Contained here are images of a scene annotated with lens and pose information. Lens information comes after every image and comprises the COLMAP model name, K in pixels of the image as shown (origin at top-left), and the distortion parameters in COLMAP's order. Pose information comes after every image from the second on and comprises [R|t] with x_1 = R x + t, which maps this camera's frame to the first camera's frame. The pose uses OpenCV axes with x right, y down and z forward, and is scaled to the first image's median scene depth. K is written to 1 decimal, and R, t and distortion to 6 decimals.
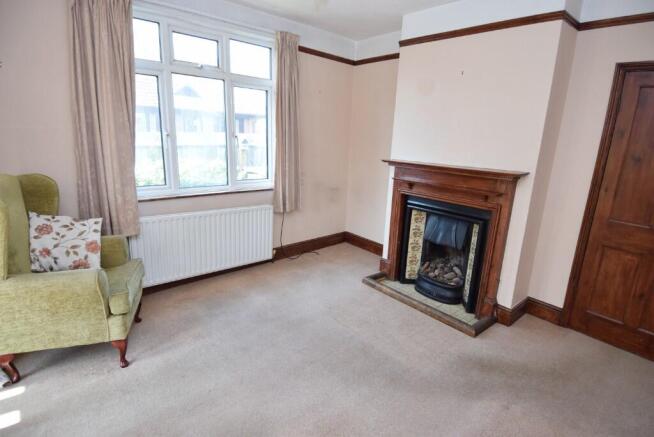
lens RADIAL K [[344.7, 0, 330.8], [0, 344.7, 217.1], [0, 0, 1]] dist [0.021134, -0.009478]
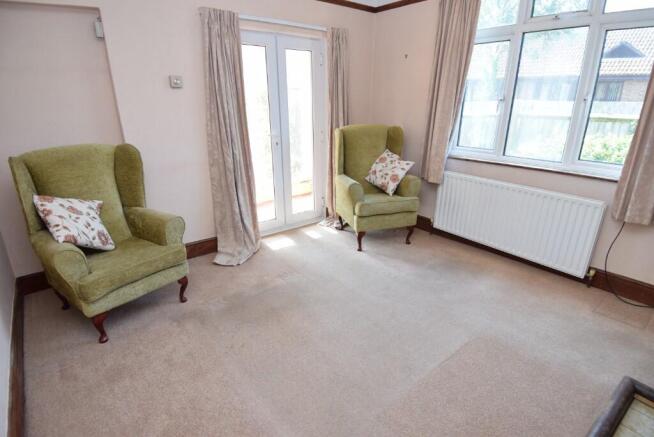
lens RADIAL K [[344.7, 0, 323.7], [0, 344.7, 216.3], [0, 0, 1]] dist [0.021134, -0.009478]
pose [[-0.046487, 0.294666, -0.954469, 0.576345], [-0.239934, 0.924236, 0.297018, -0.094493], [0.969676, 0.242817, 0.027736, 0.517365]]
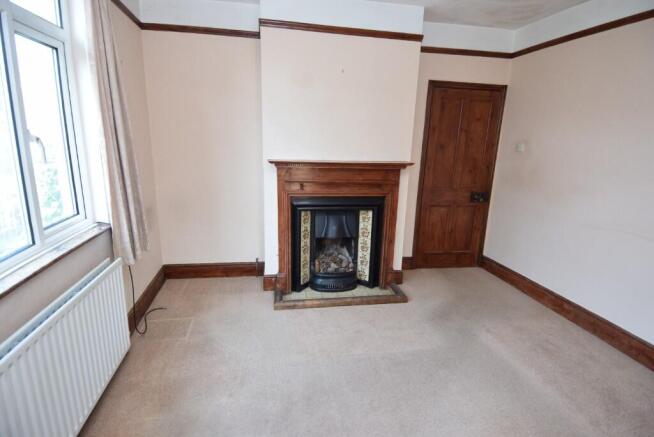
lens RADIAL K [[344.7, 0, 330.8], [0, 344.7, 218.1], [0, 0, 1]] dist [0.021134, -0.009478]
pose [[0.503839, -0.232053, 0.832044, -0.523397], [0.195969, 0.968831, 0.151535, -0.135434], [-0.841274, 0.086705, 0.533610, 0.455288]]
